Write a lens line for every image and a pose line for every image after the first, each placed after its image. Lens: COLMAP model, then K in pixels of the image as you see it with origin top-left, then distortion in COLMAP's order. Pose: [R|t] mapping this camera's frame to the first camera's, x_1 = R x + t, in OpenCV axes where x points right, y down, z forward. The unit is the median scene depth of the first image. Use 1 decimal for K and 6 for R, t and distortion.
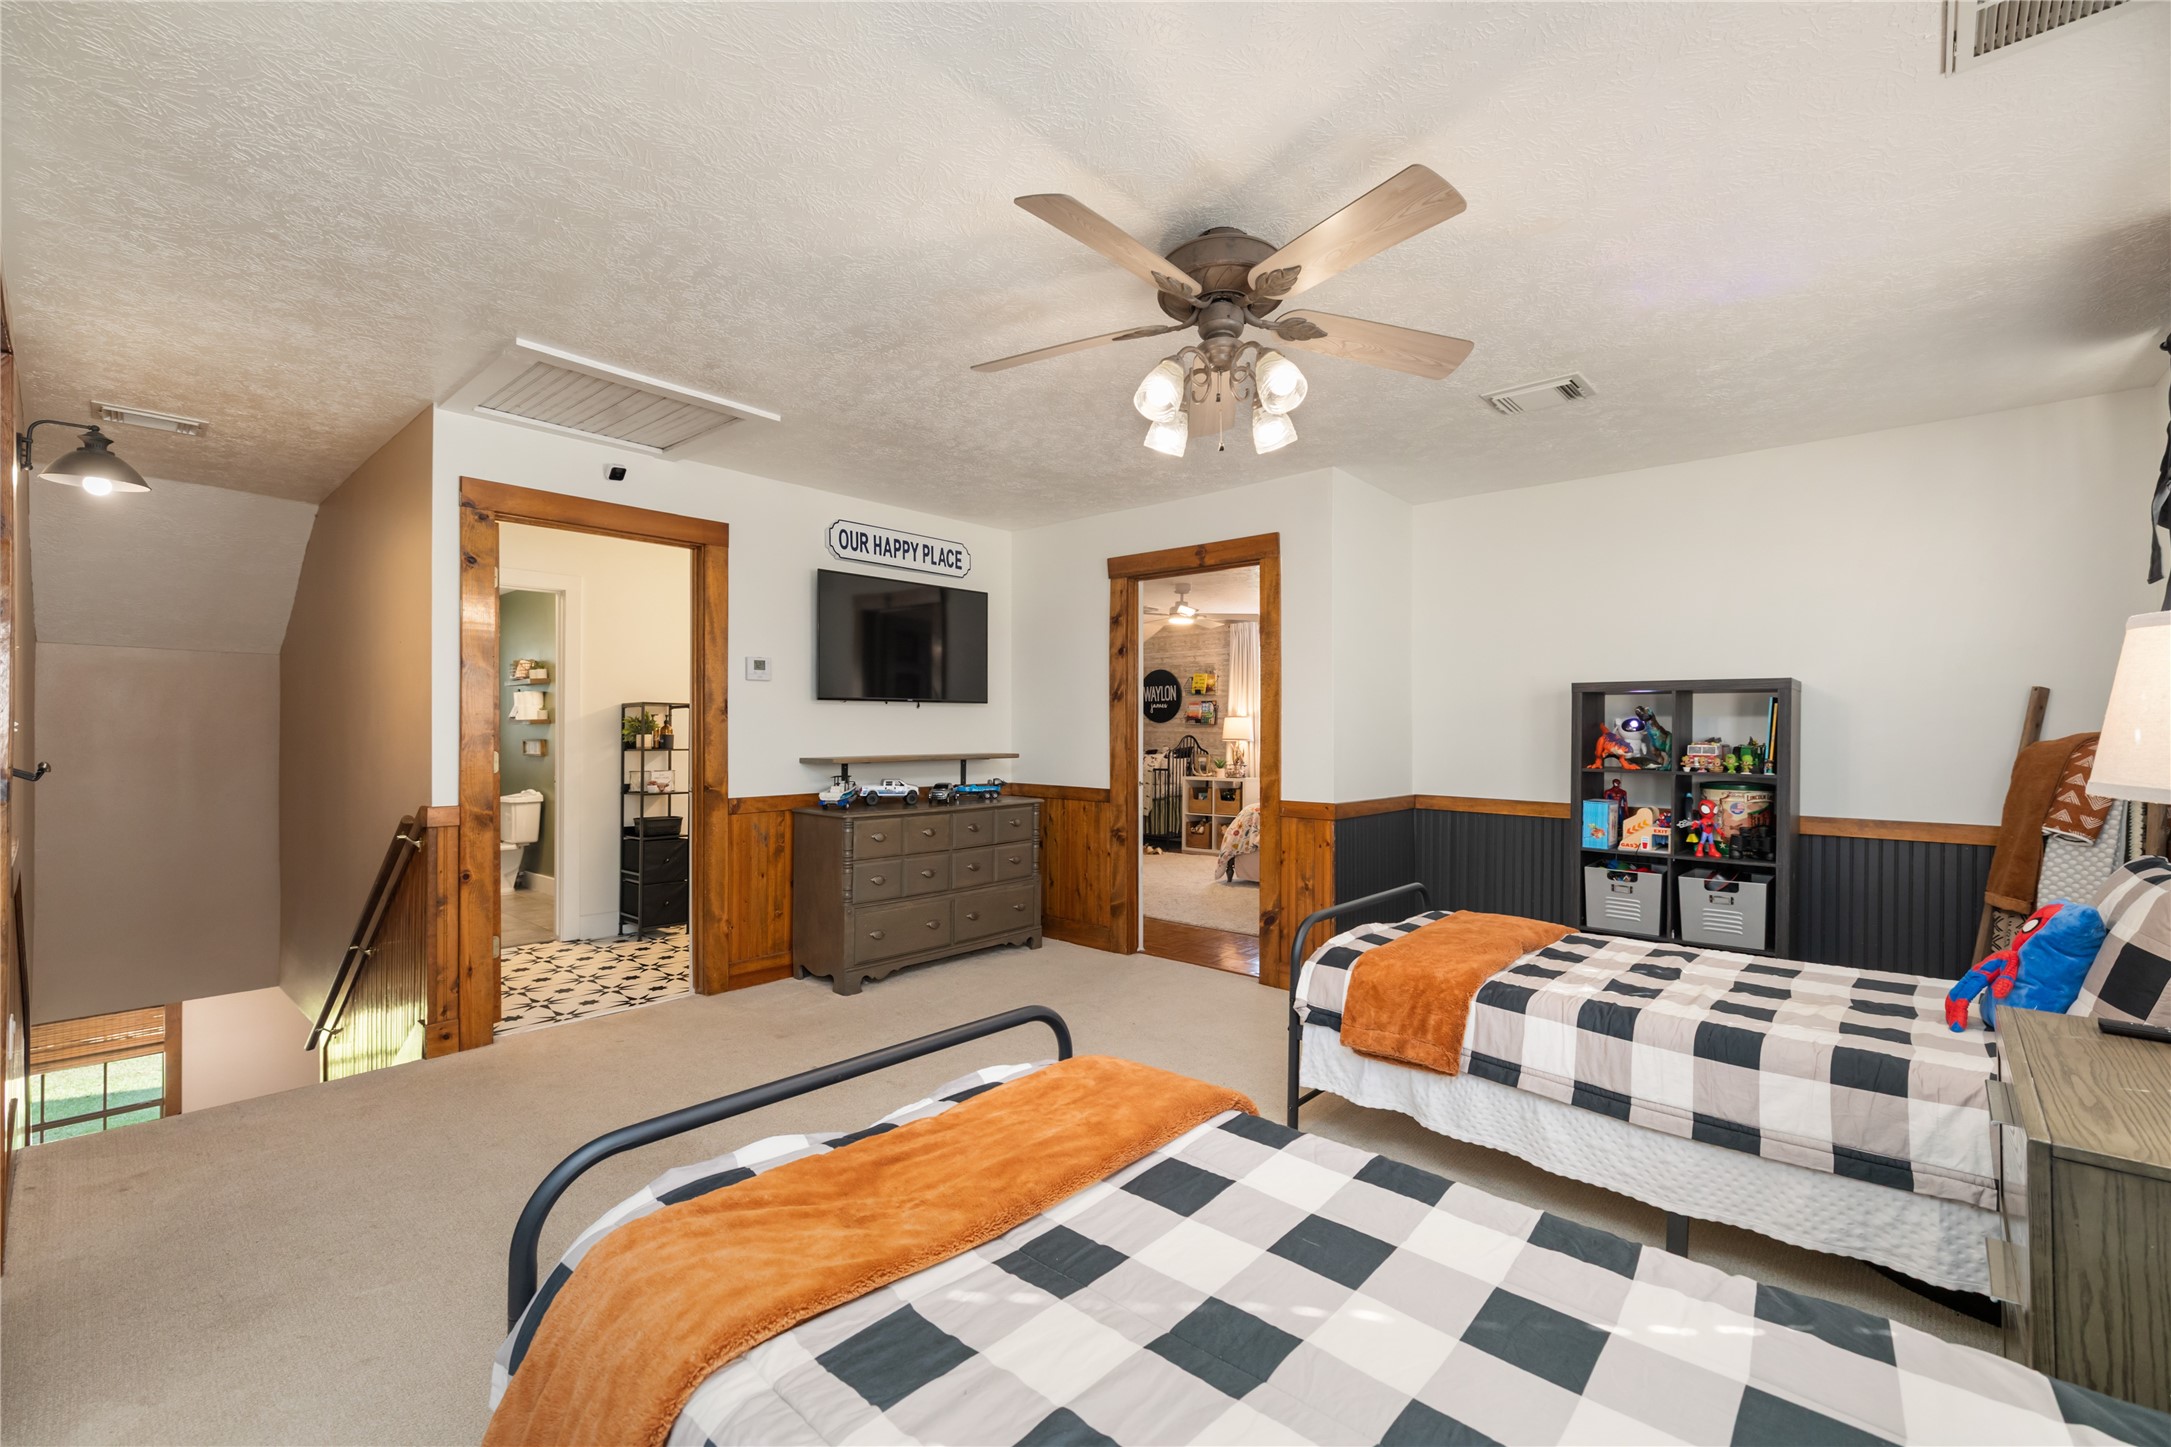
lens RADIAL K [[919.4, 0, 1086.6], [0, 919.4, 722.7], [0, 0, 1]] dist [0.002849, -0.000203]
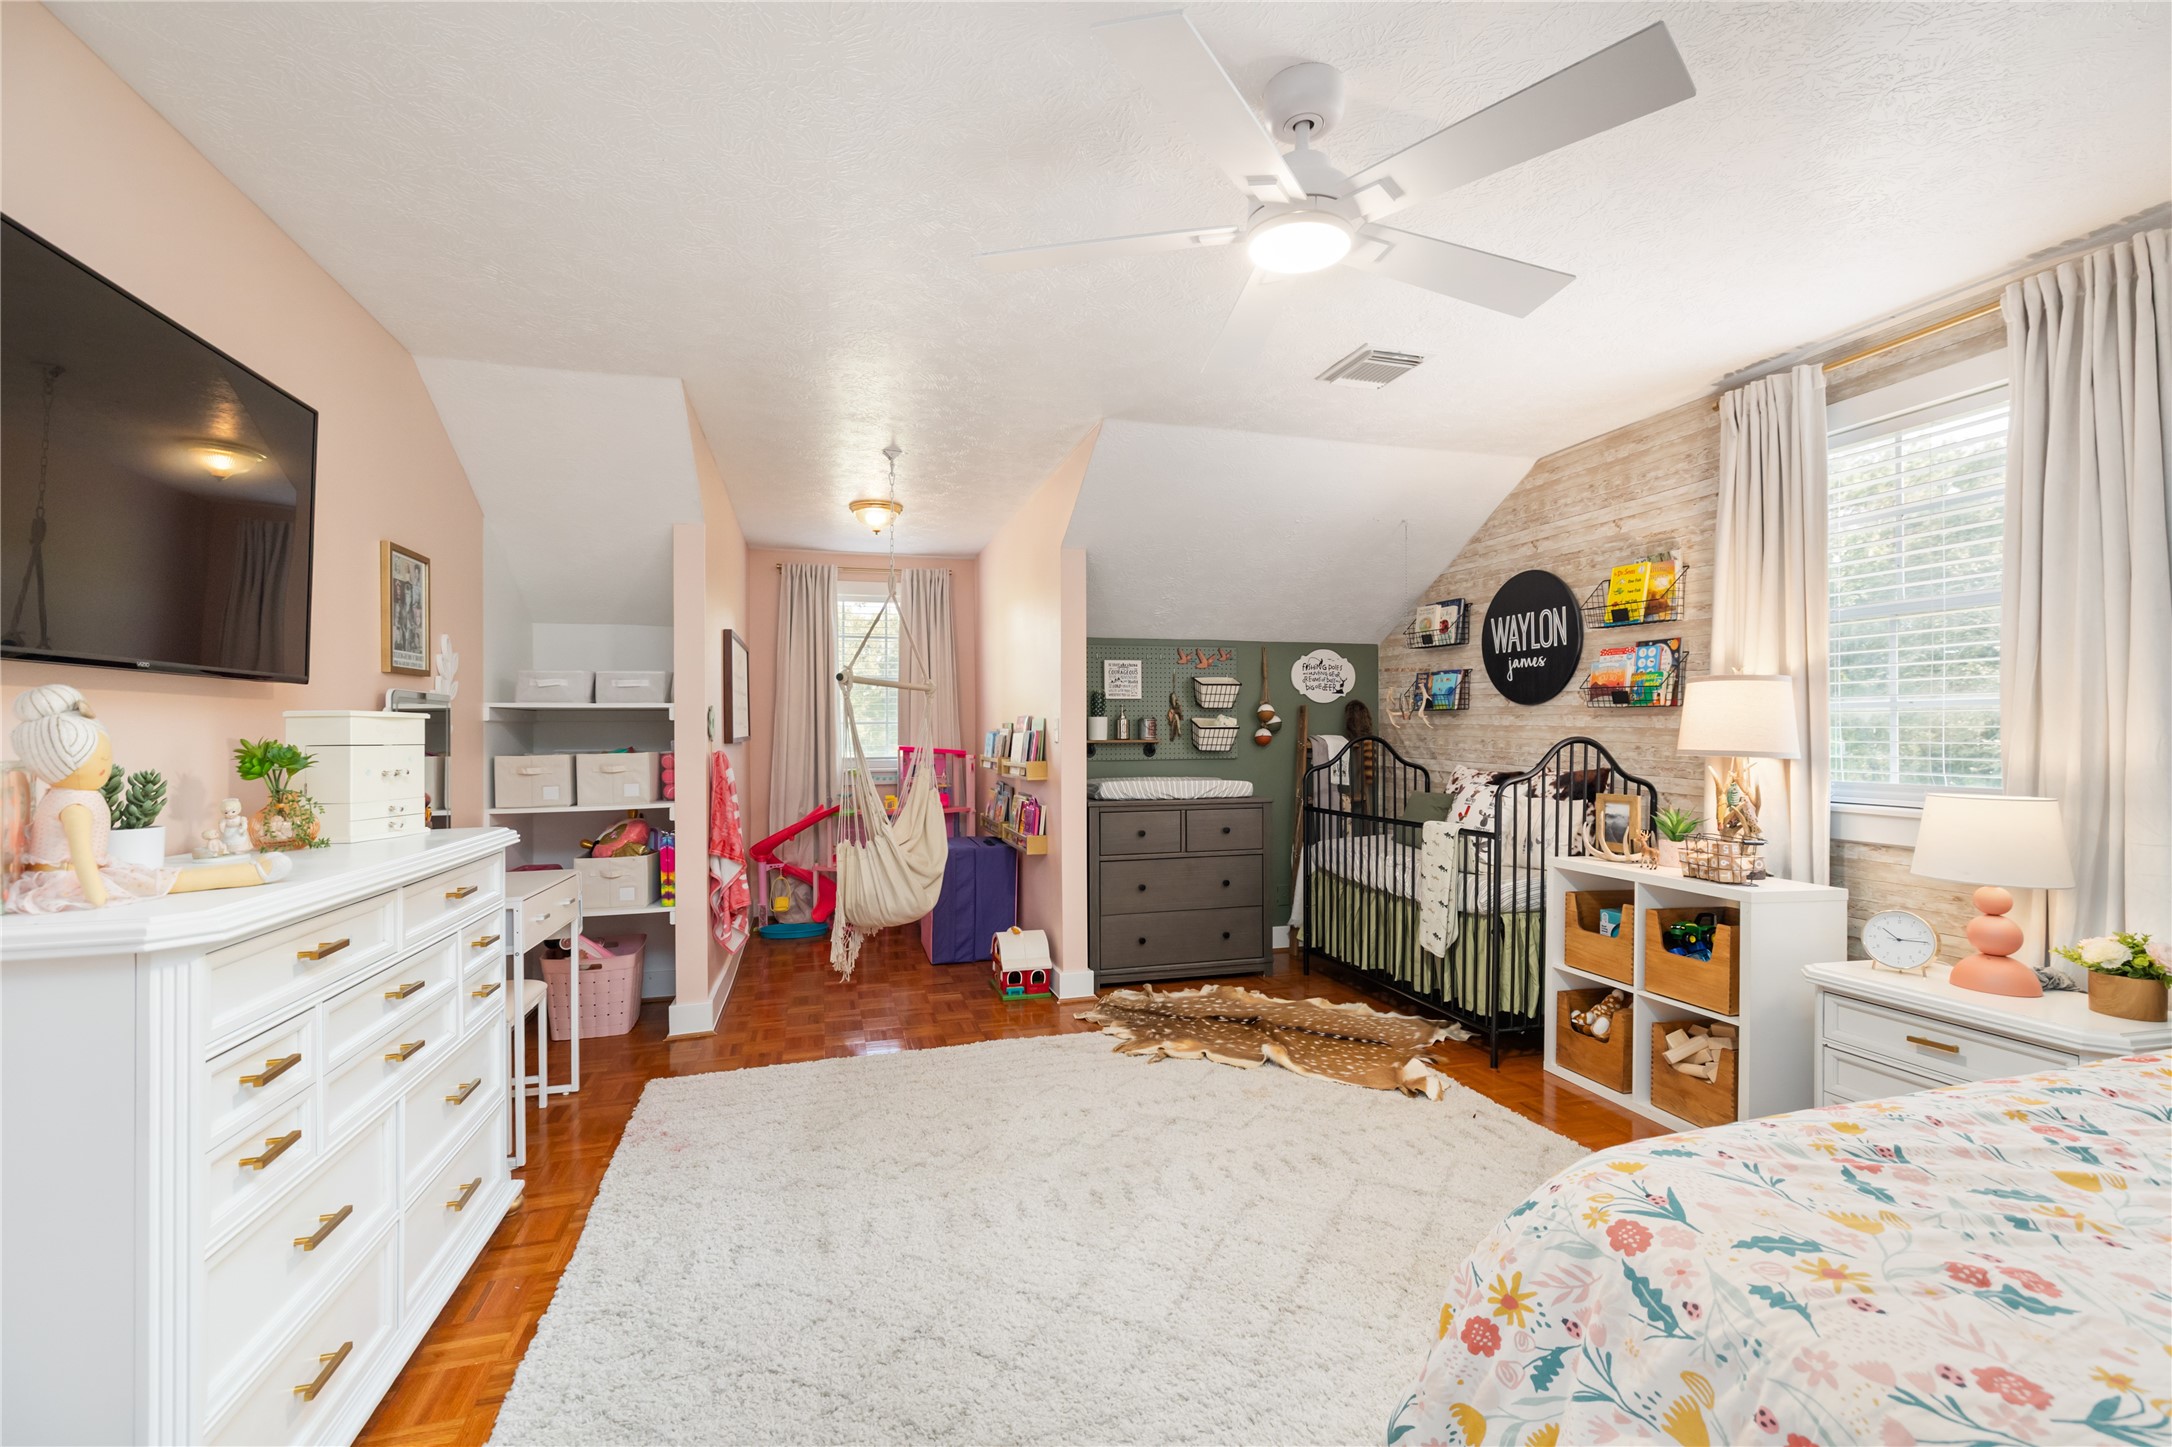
lens RADIAL K [[919.8, 0, 1087.0], [0, 919.8, 718.3], [0, 0, 1]] dist [0.002849, -0.000203]
pose [[0.840593, -0.005240, -0.541641, 0.141766], [0.006783, 0.999977, 0.000853, 0.004453], [0.541624, -0.004391, 0.840609, 0.593739]]
